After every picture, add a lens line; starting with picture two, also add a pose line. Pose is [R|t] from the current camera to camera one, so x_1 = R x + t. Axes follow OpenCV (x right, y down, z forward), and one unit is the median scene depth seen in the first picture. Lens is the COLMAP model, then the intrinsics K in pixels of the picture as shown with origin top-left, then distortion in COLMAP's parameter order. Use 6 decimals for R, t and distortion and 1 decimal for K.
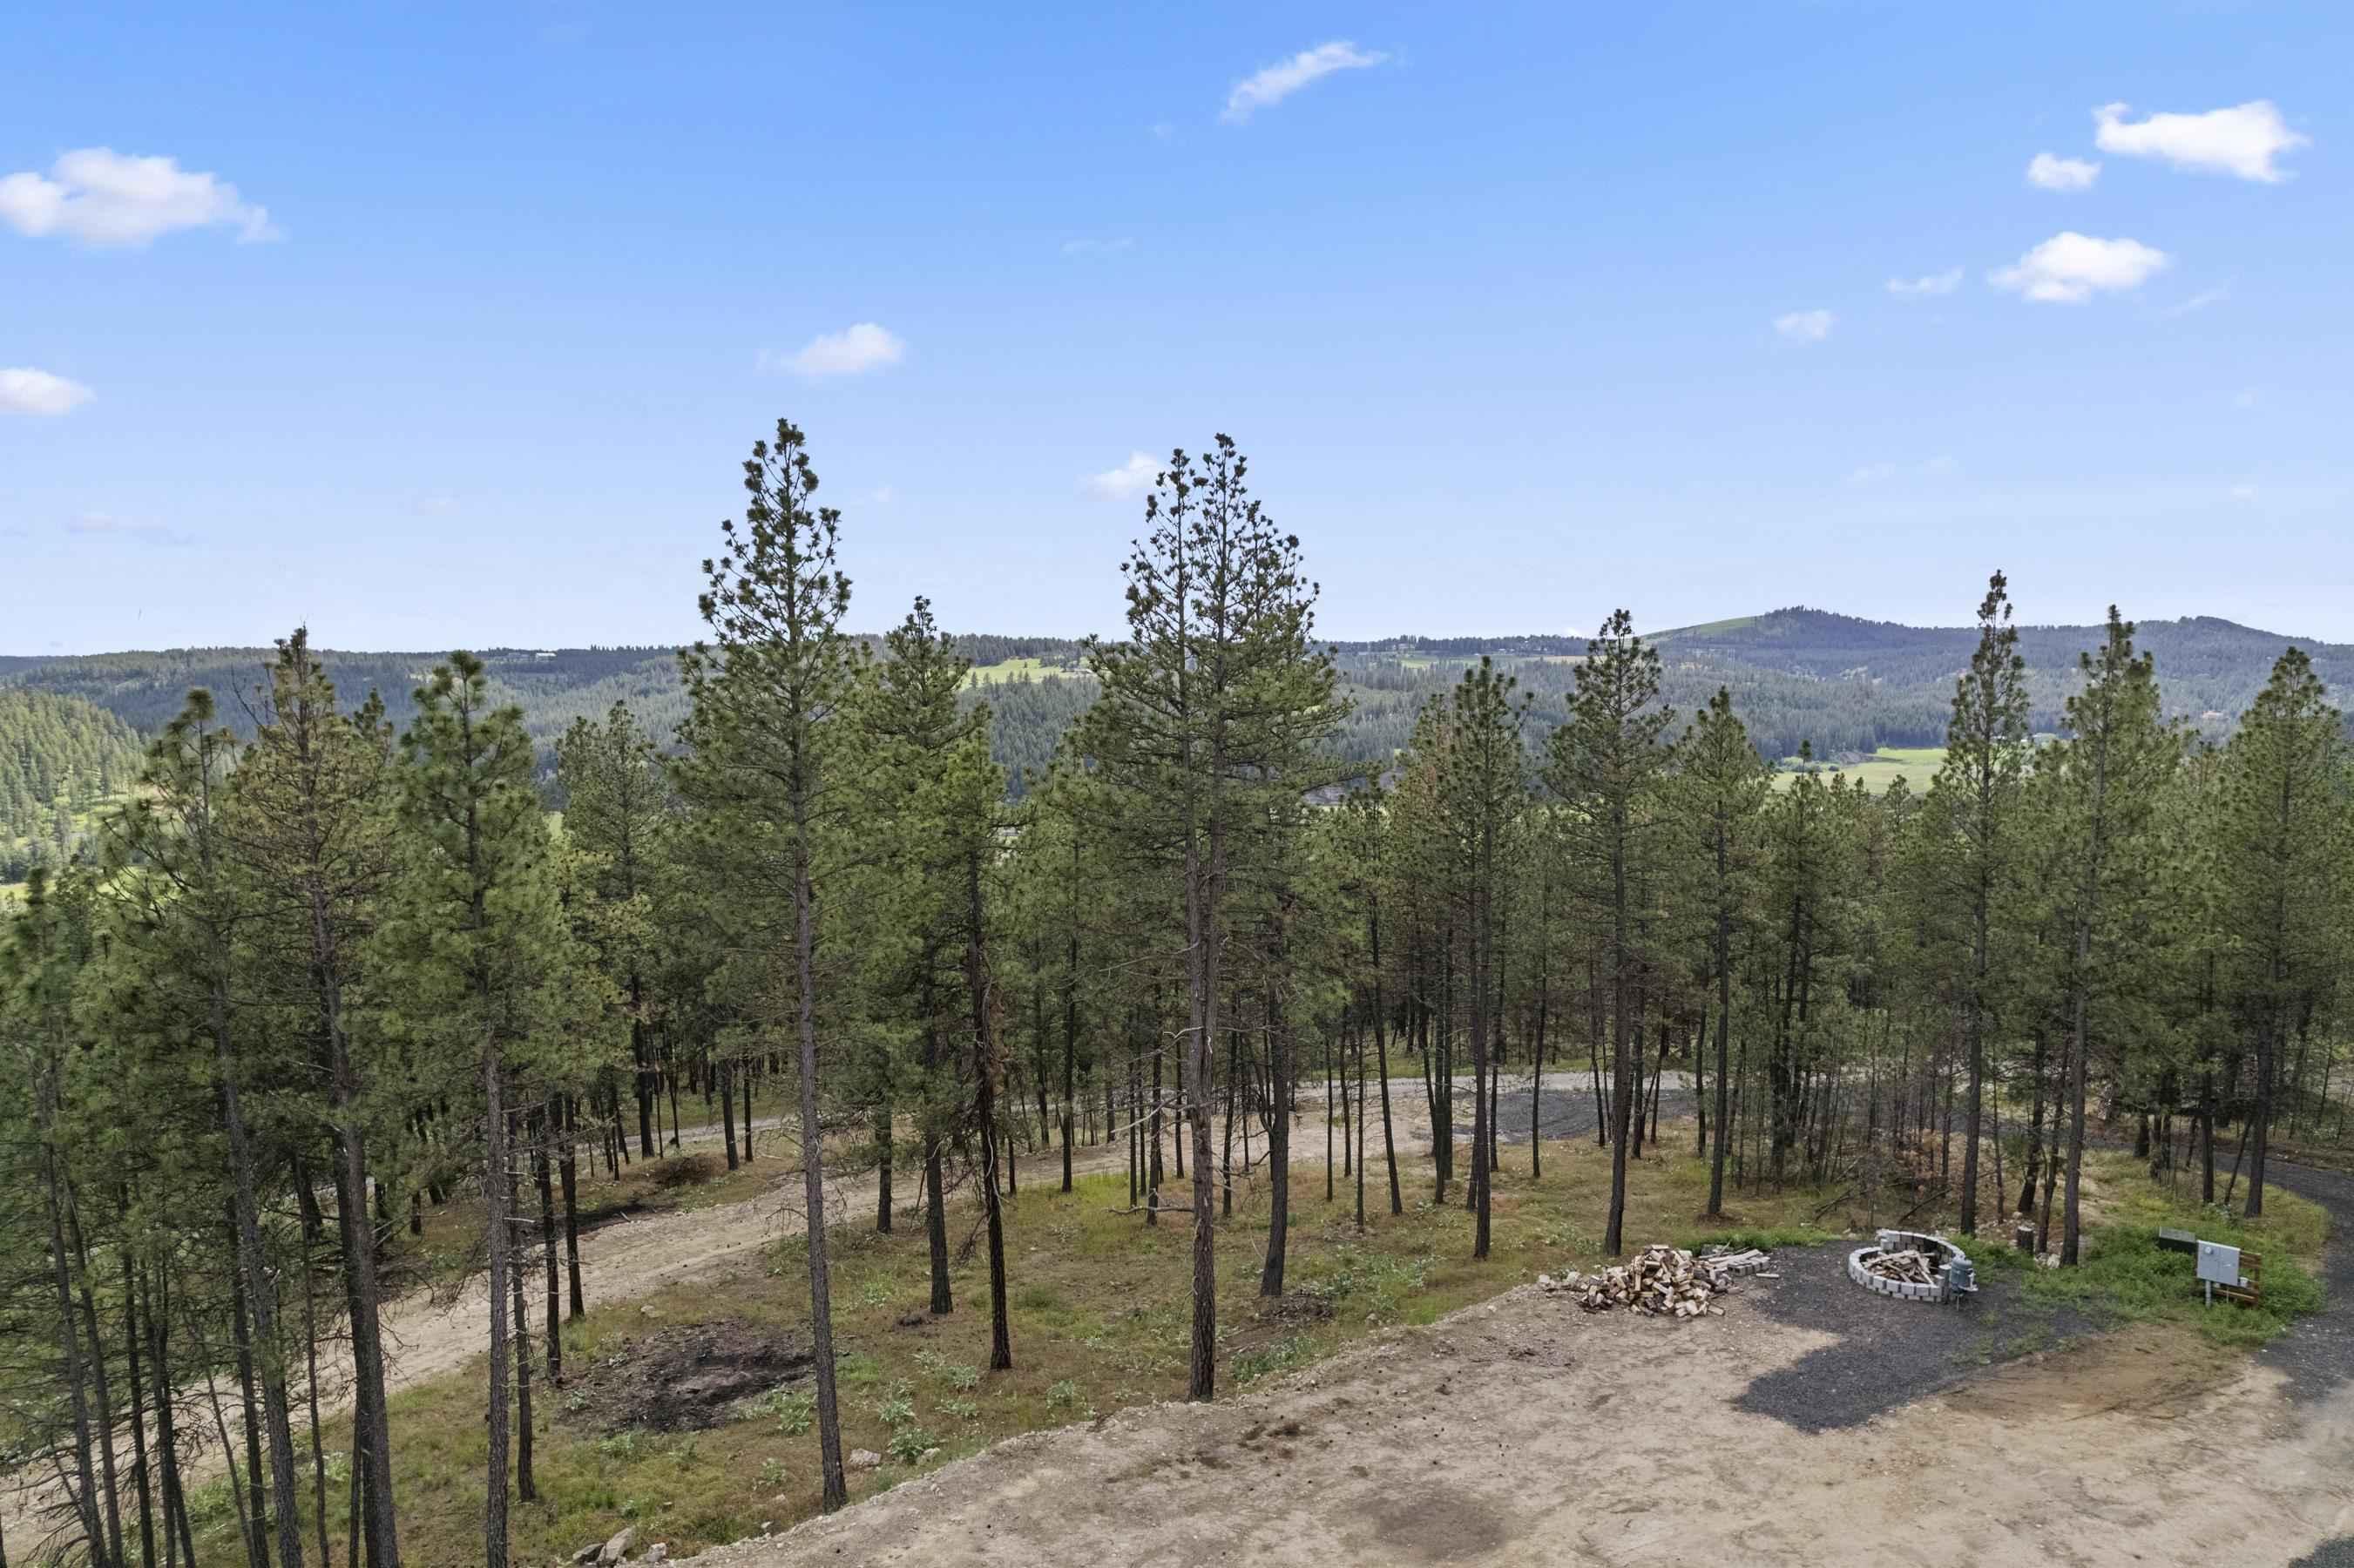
lens RADIAL K [[1510.8, 0, 1177.0], [0, 1510.8, 784.0], [0, 0, 1]] dist [-0.075947, 0.069921]
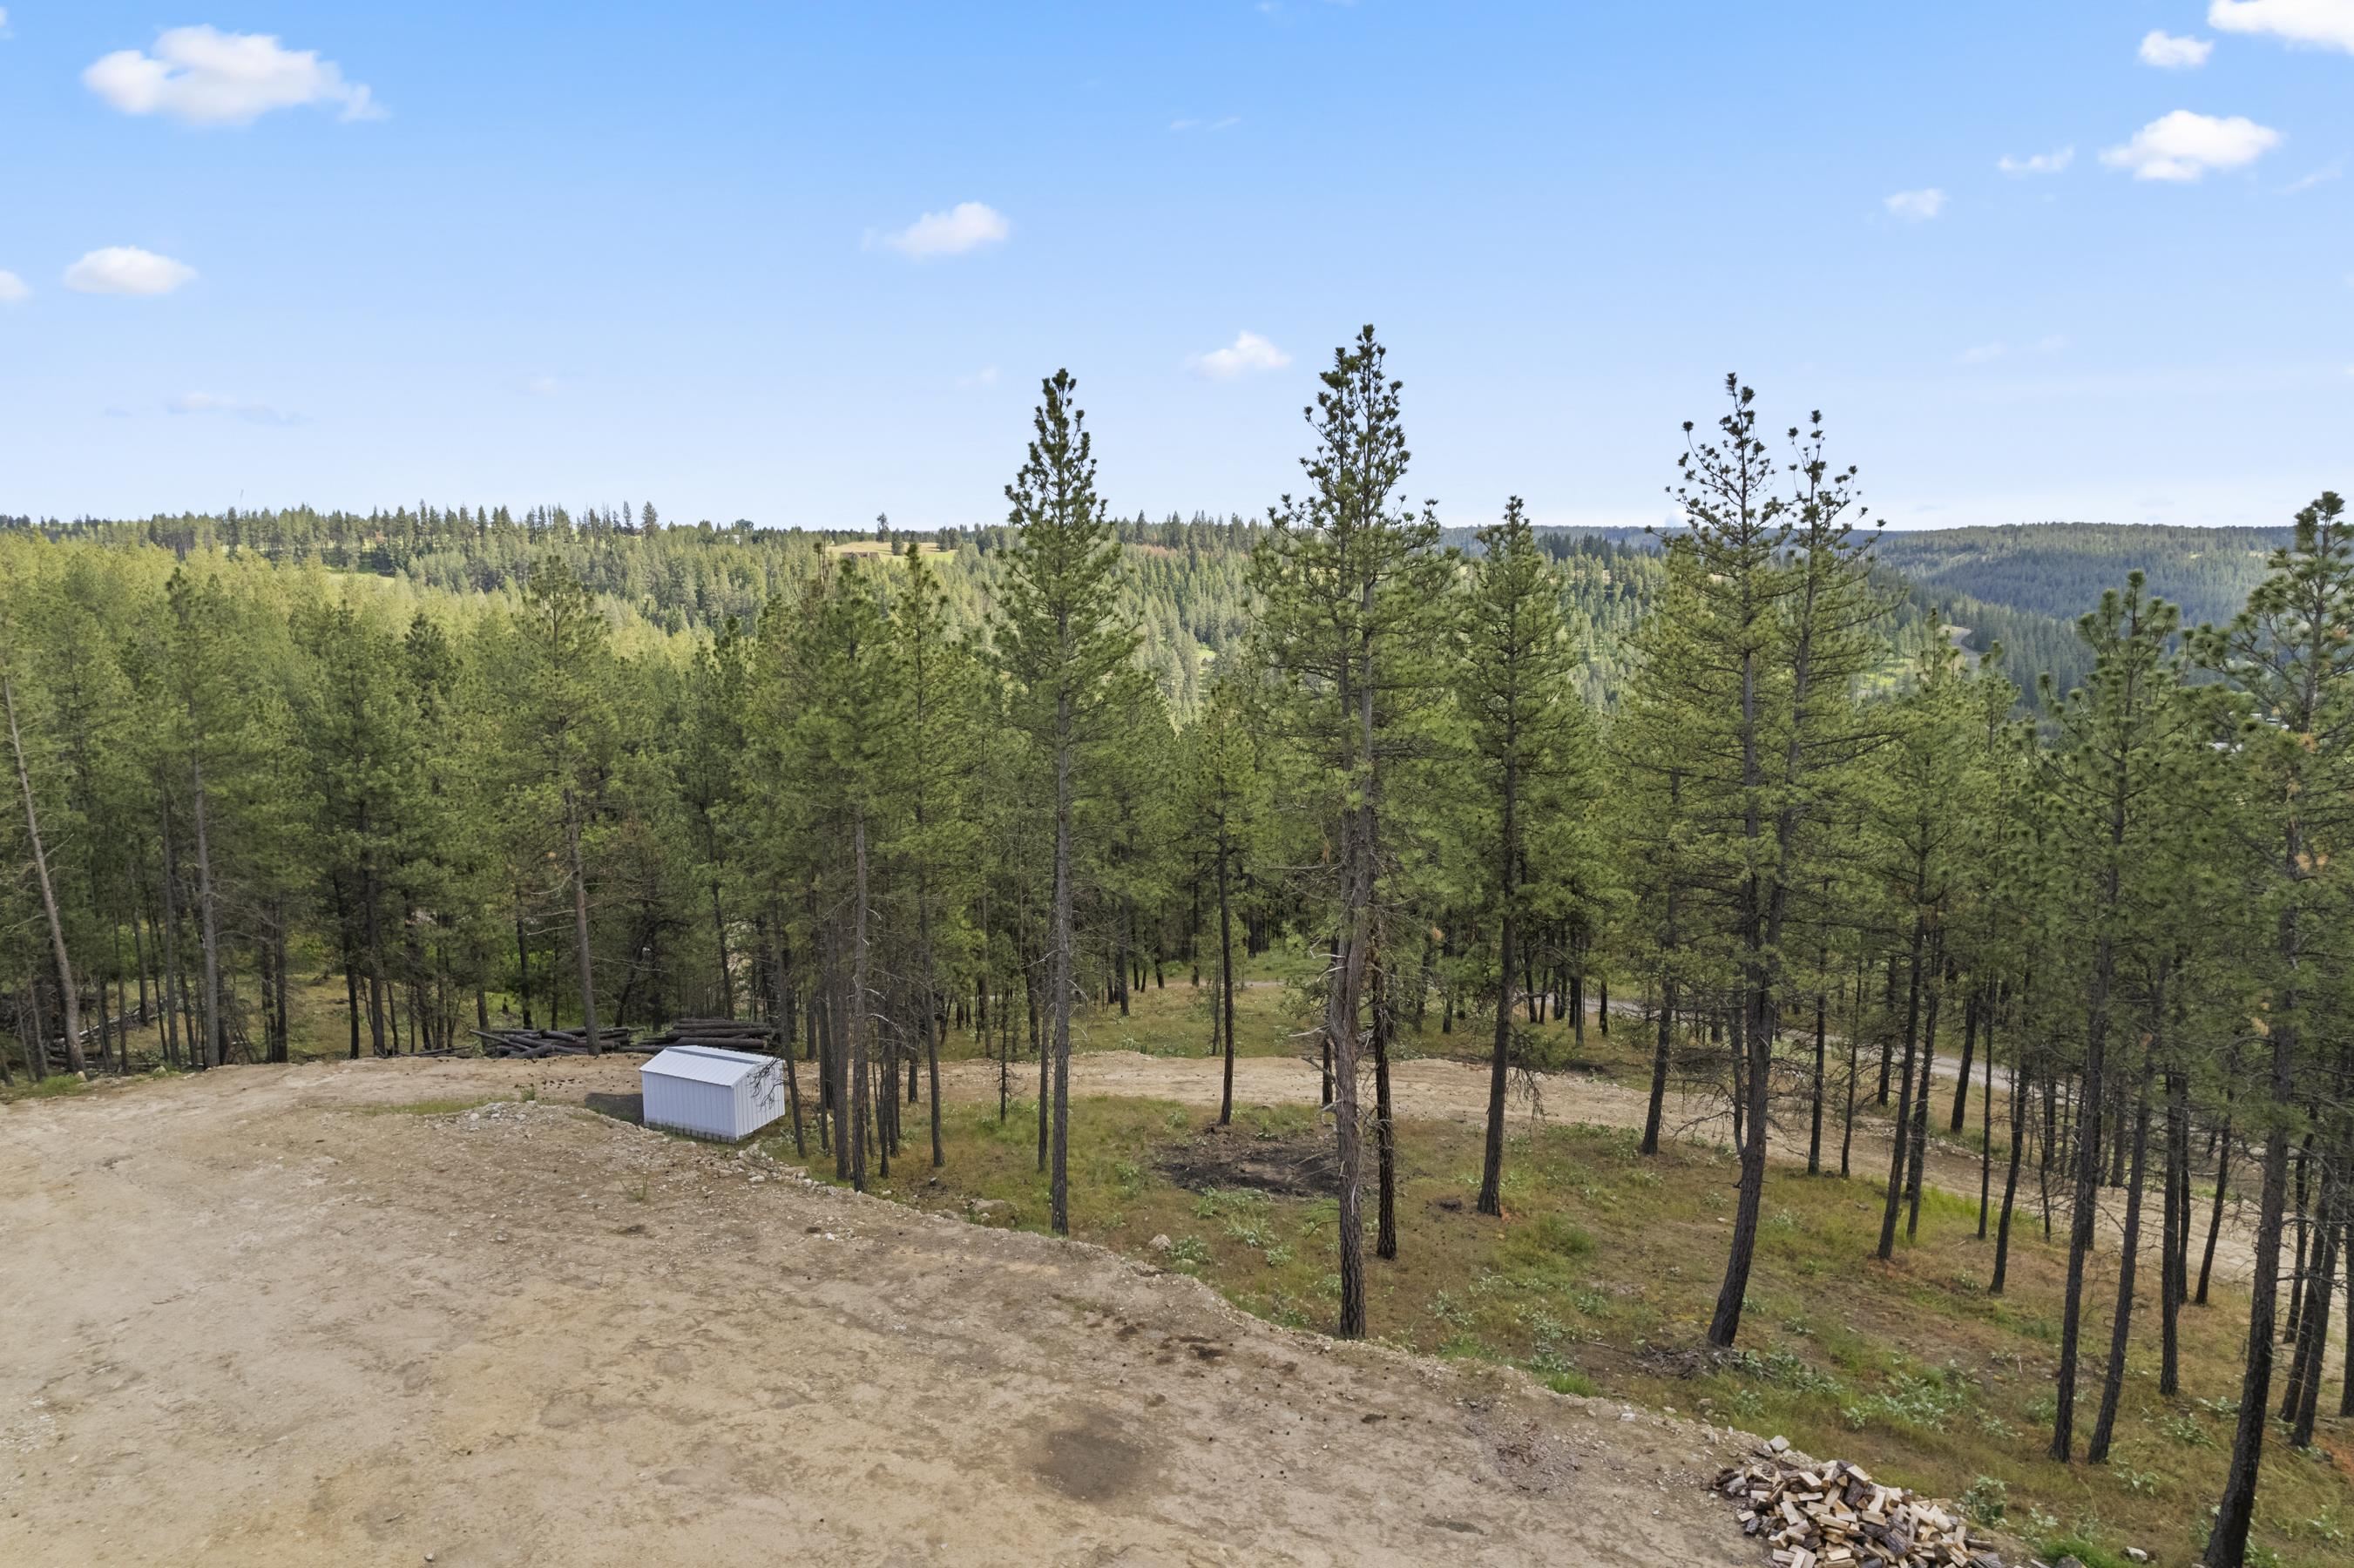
lens RADIAL K [[1510.8, 0, 1177.0], [0, 1510.8, 784.0], [0, 0, 1]] dist [-0.075947, 0.069921]
pose [[0.445442, 0.151034, -0.882479, 0.630624], [-0.077519, 0.988473, 0.130046, -0.048855], [0.891948, 0.010481, 0.452016, 0.375156]]
